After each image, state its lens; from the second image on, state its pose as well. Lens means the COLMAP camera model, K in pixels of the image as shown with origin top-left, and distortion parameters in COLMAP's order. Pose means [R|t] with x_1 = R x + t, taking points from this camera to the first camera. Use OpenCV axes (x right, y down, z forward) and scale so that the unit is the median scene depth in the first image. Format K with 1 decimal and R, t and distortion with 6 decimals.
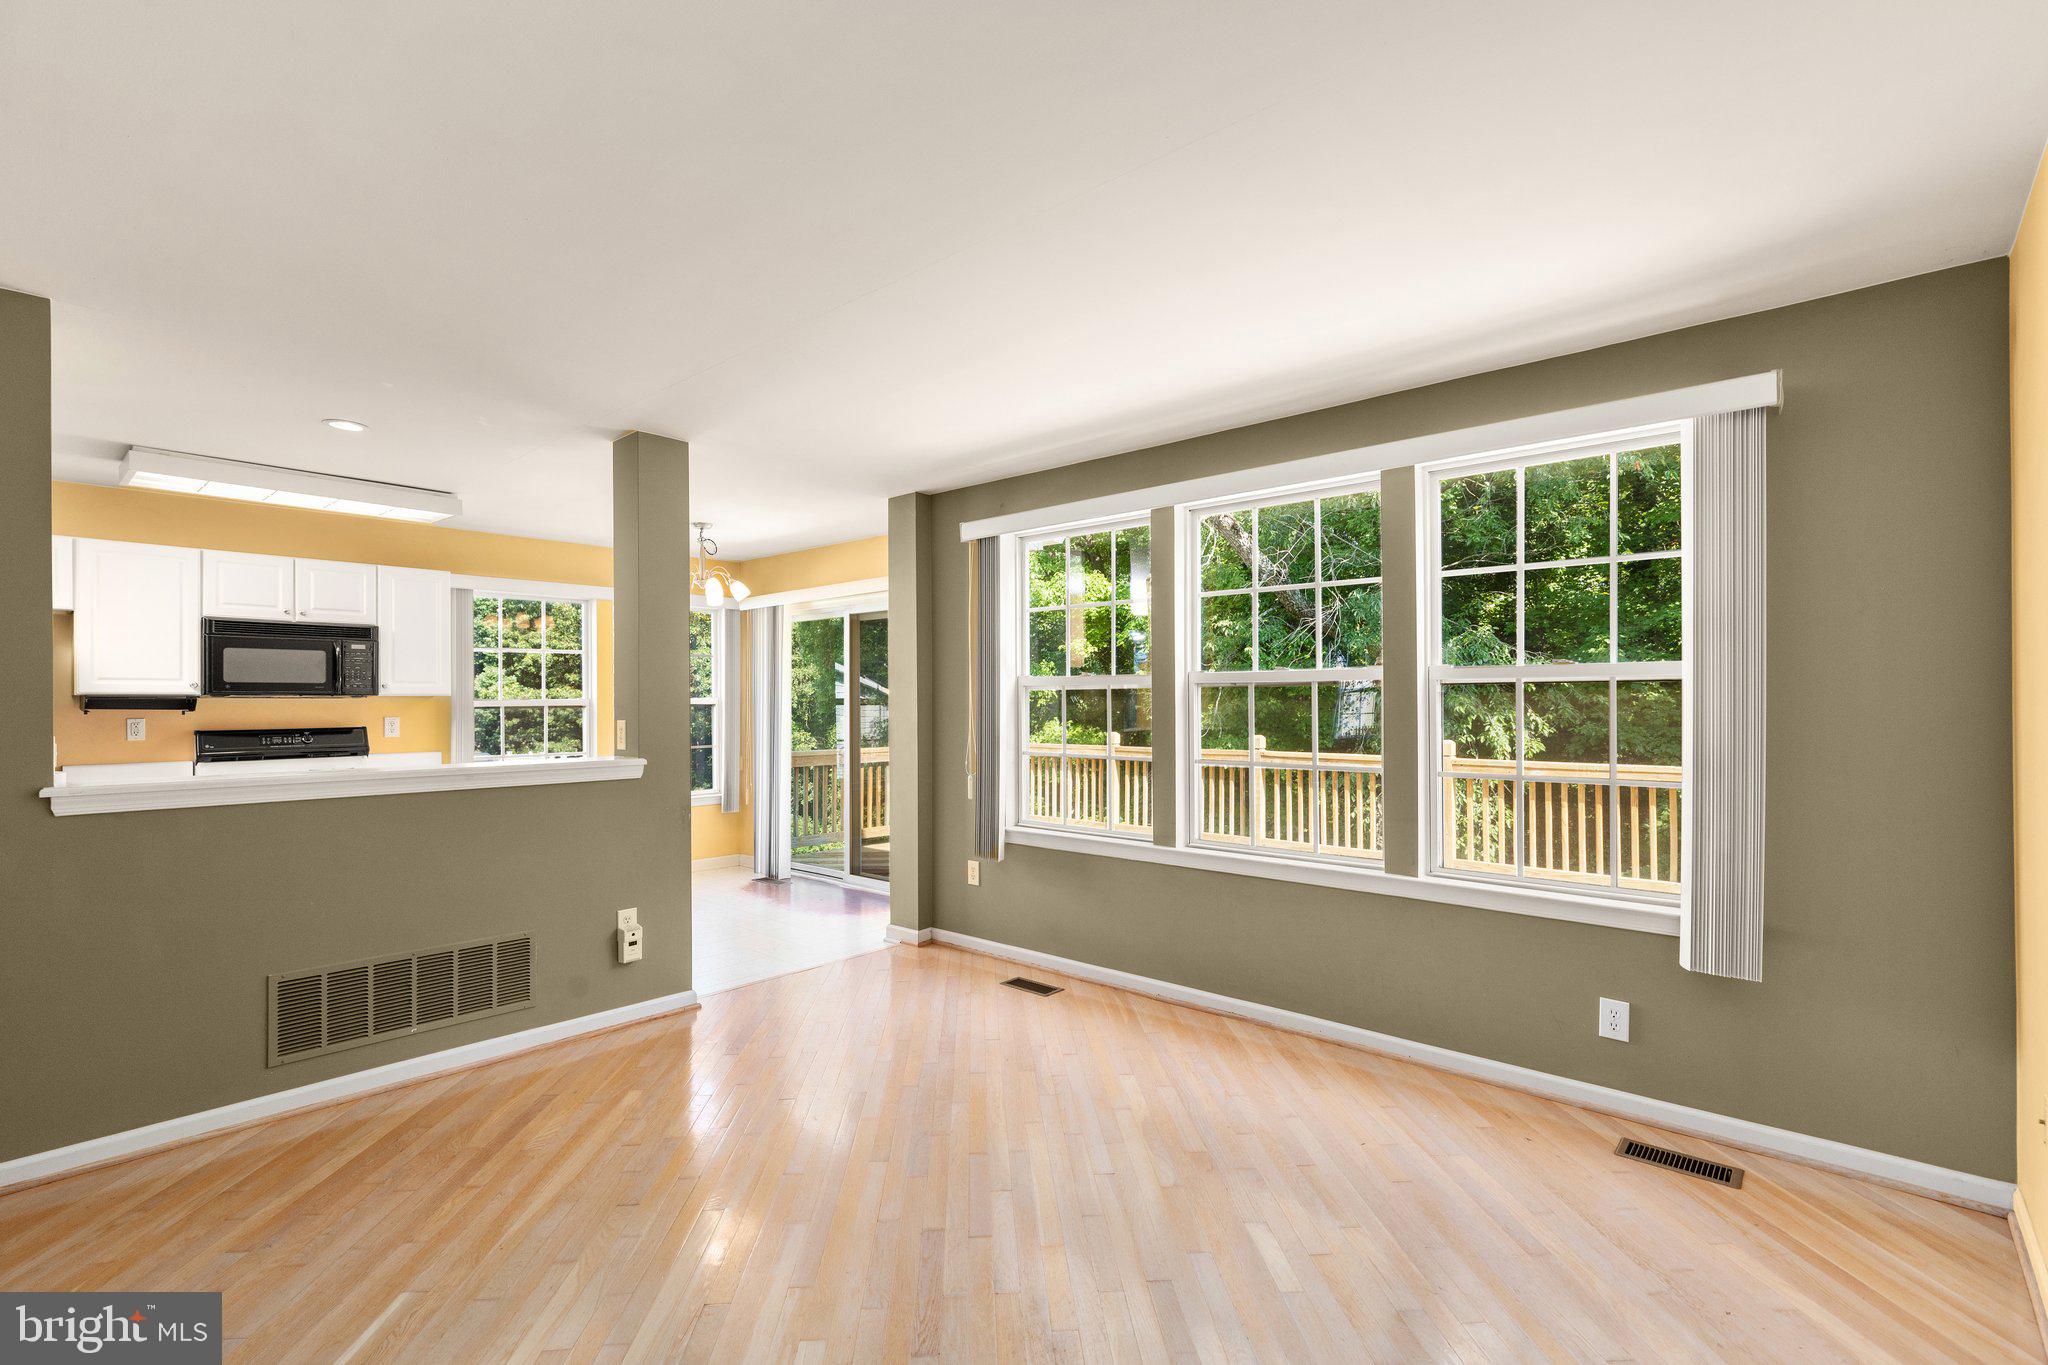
lens RADIAL K [[923.8, 0, 989.8], [0, 923.8, 670.4], [0, 0, 1]] dist [-0.001205, -0.001098]
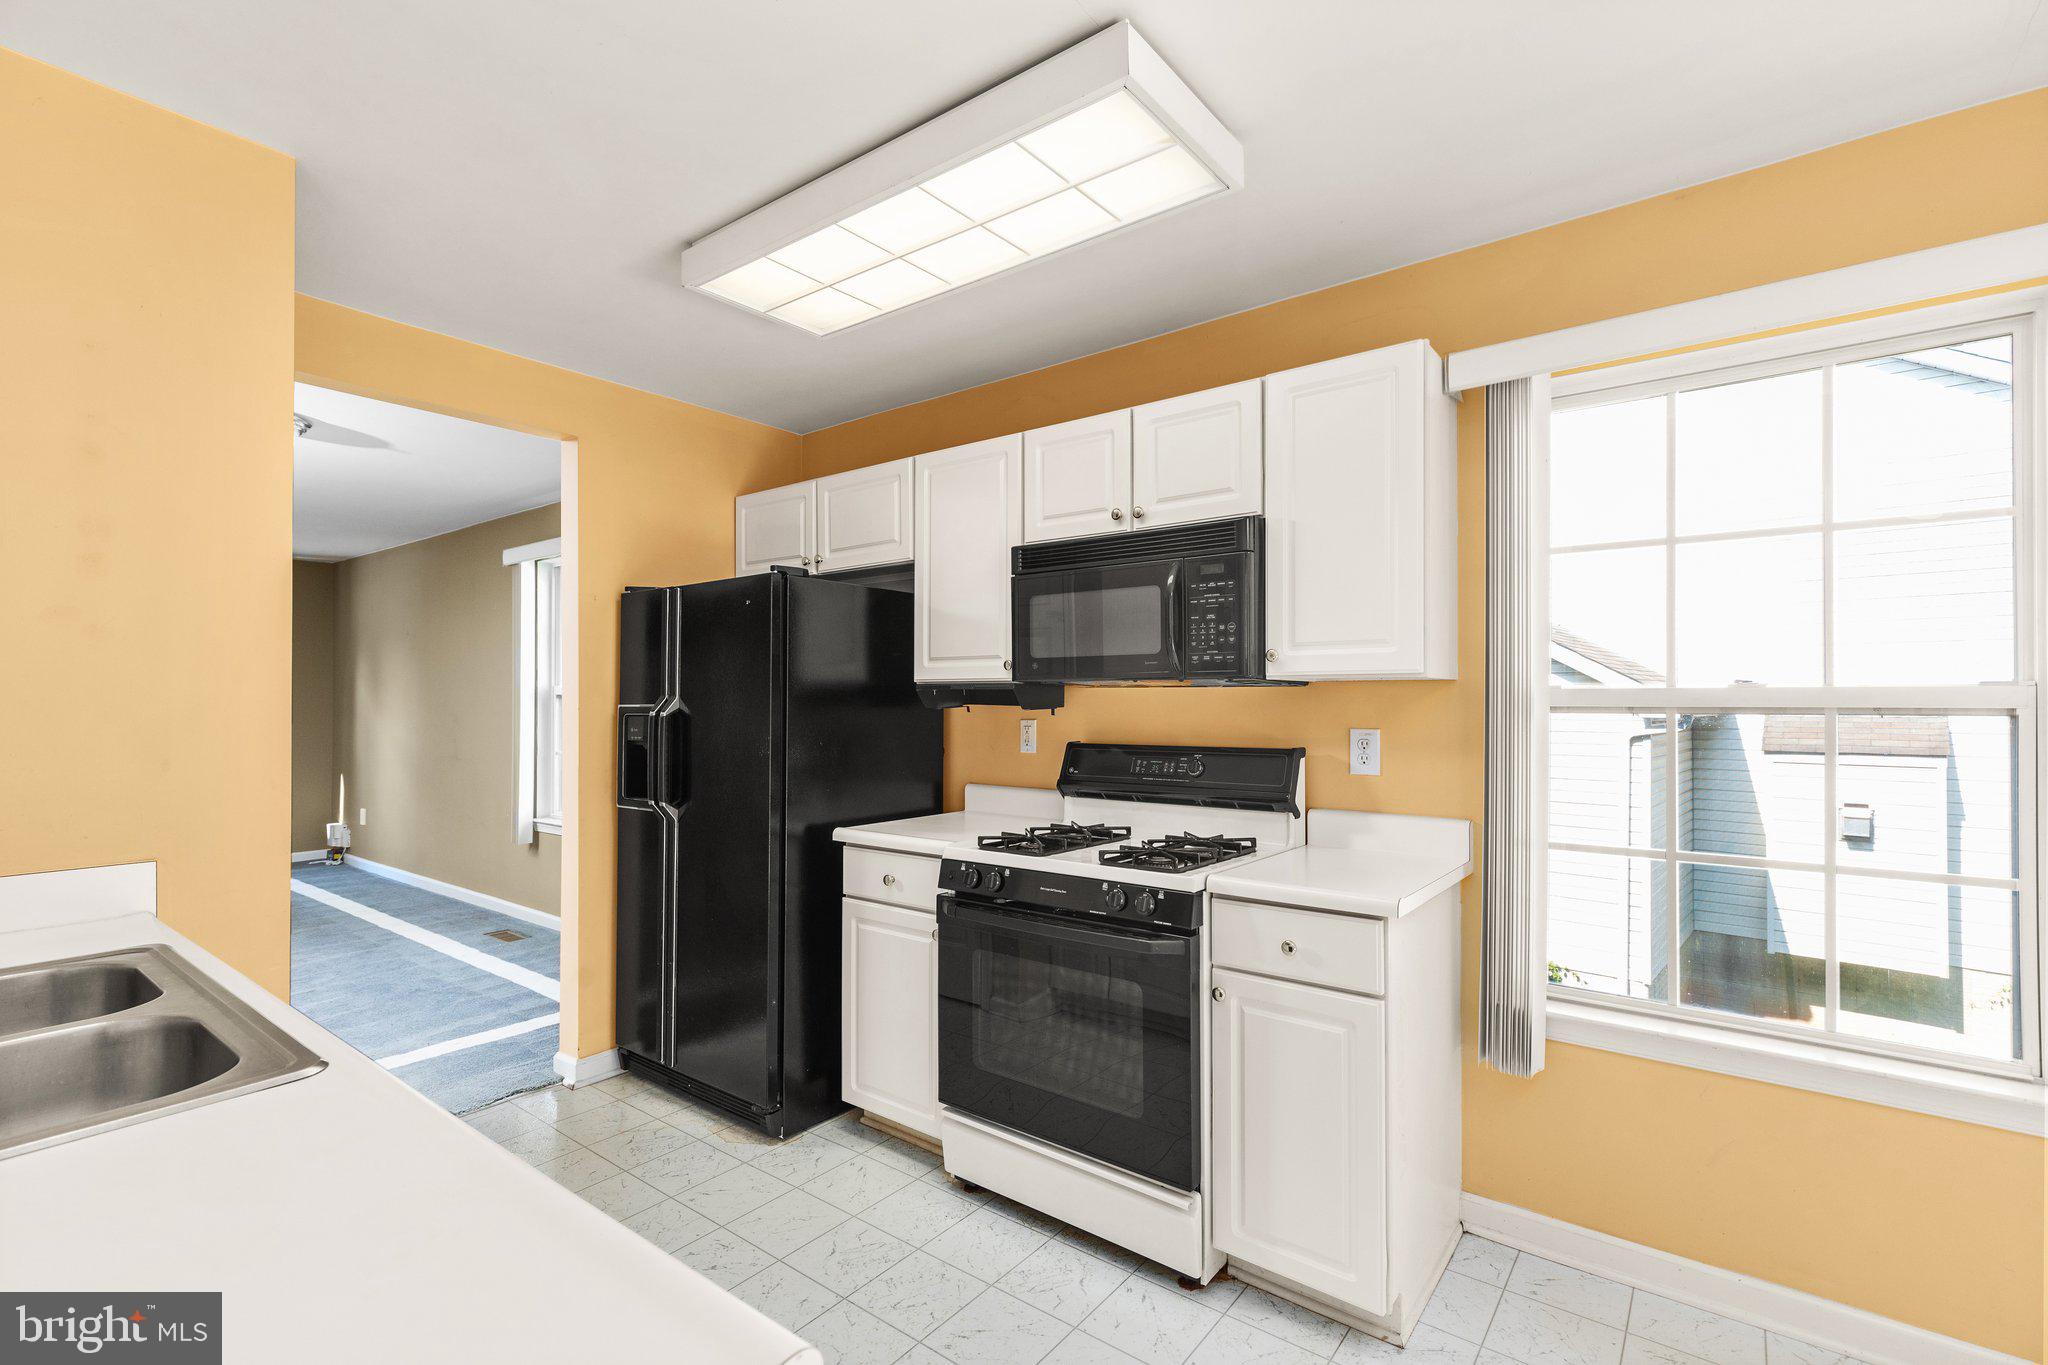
lens RADIAL K [[923.8, 0, 1009.0], [0, 923.8, 691.7], [0, 0, 1]] dist [-0.001205, -0.001098]
pose [[0.101286, -0.004490, -0.994847, -0.400321], [0.033733, 0.999430, -0.001076, 0.048672], [0.994285, -0.033450, 0.101380, 1.357787]]
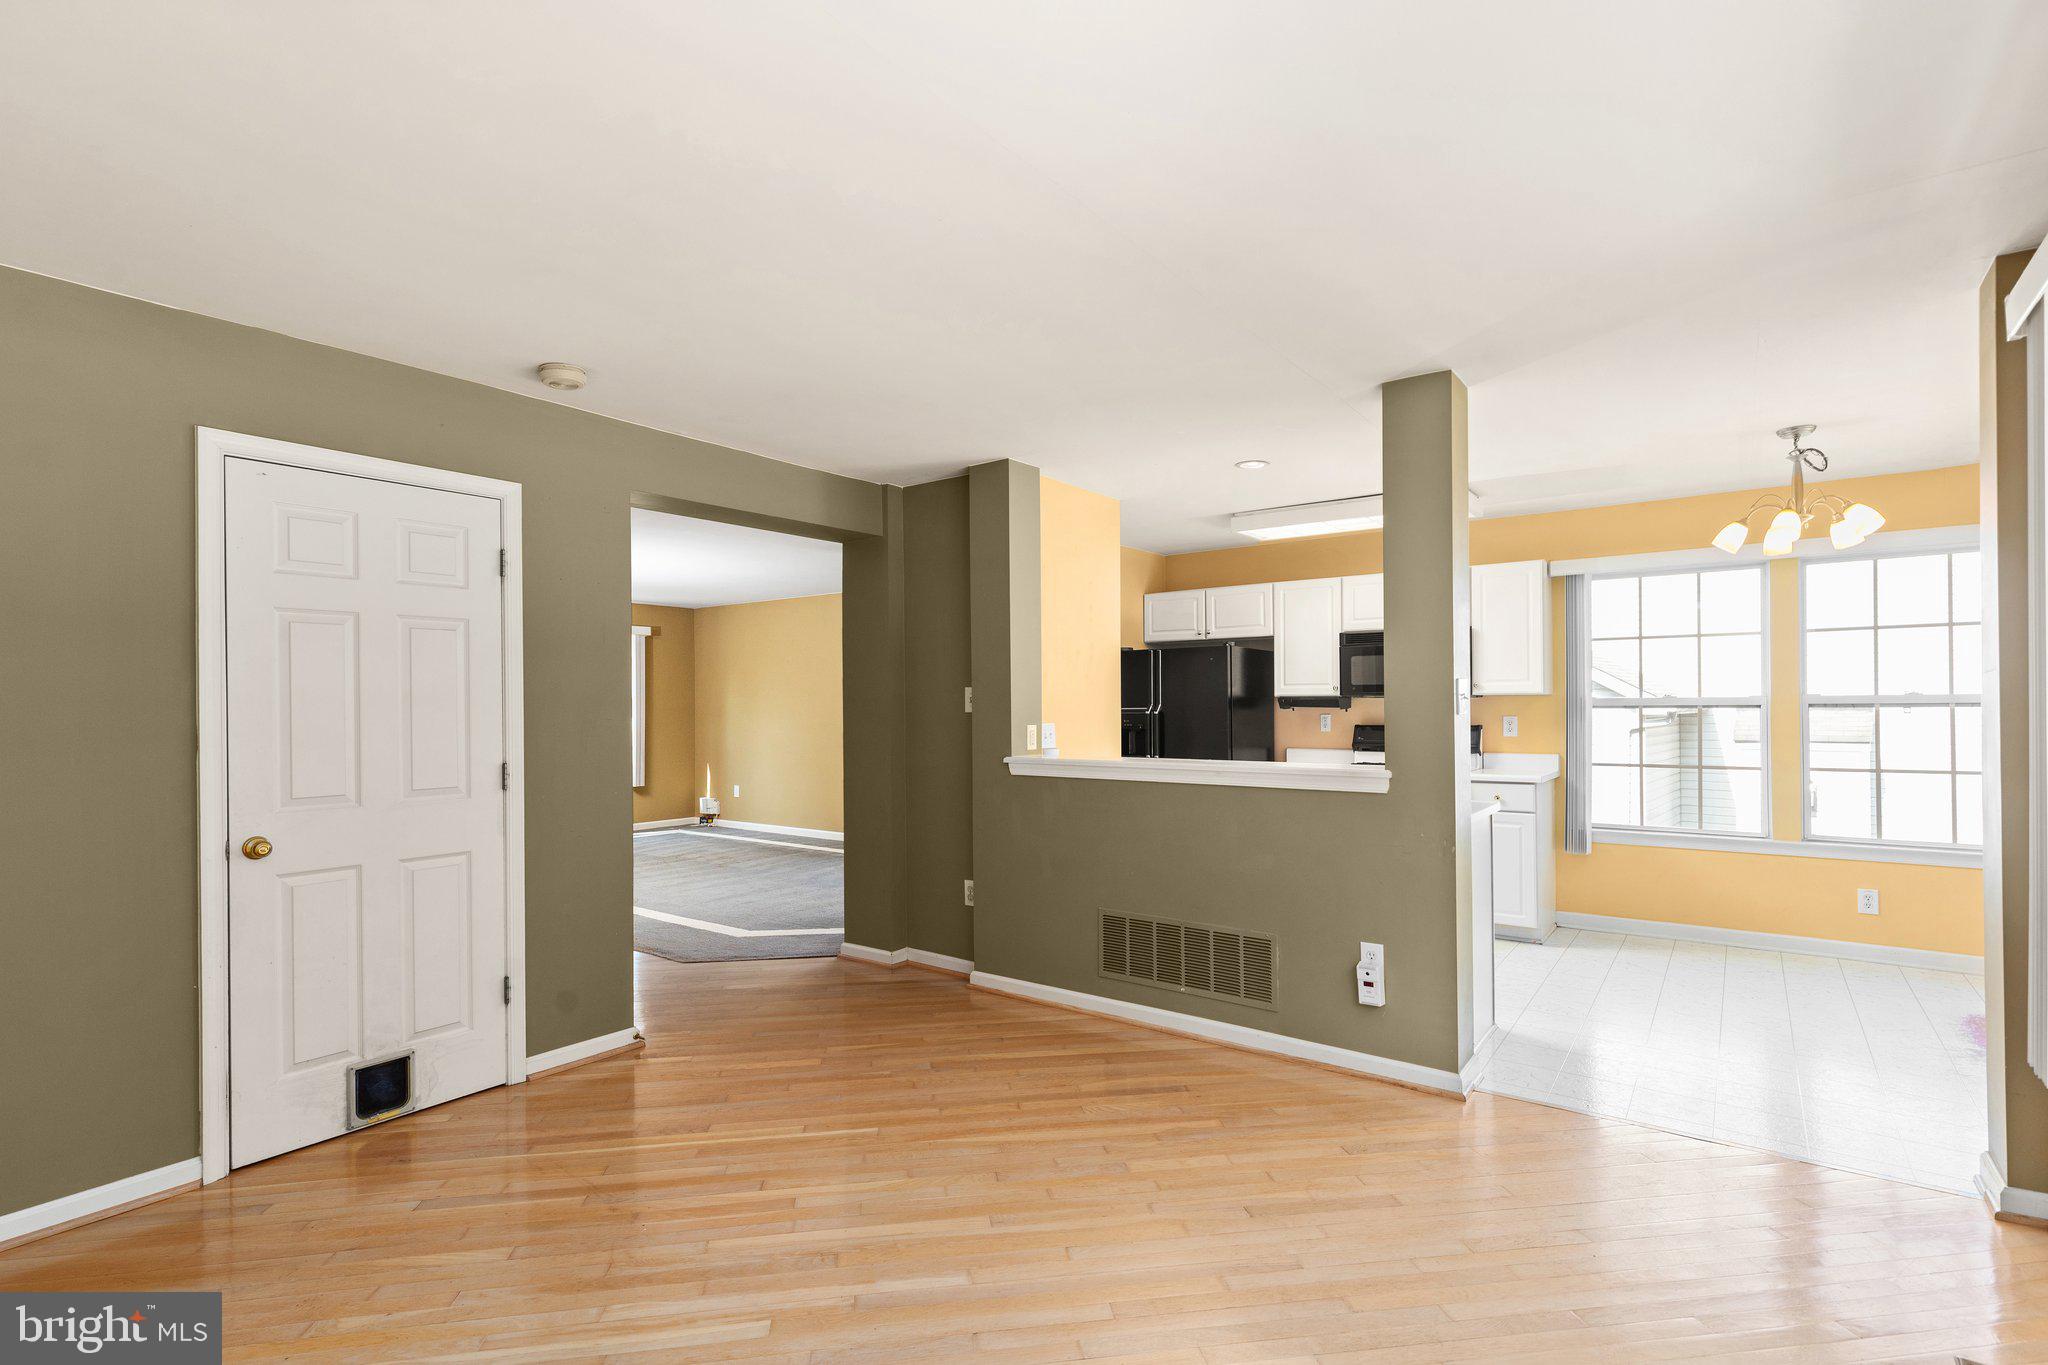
lens RADIAL K [[923.8, 0, 1030.9], [0, 923.8, 700.2], [0, 0, 1]] dist [-0.001205, -0.001098]
pose [[0.116687, -0.001897, -0.993167, 0.467145], [0.039913, 0.999199, 0.002781, 0.017931], [0.992366, -0.039965, 0.116670, 0.649212]]
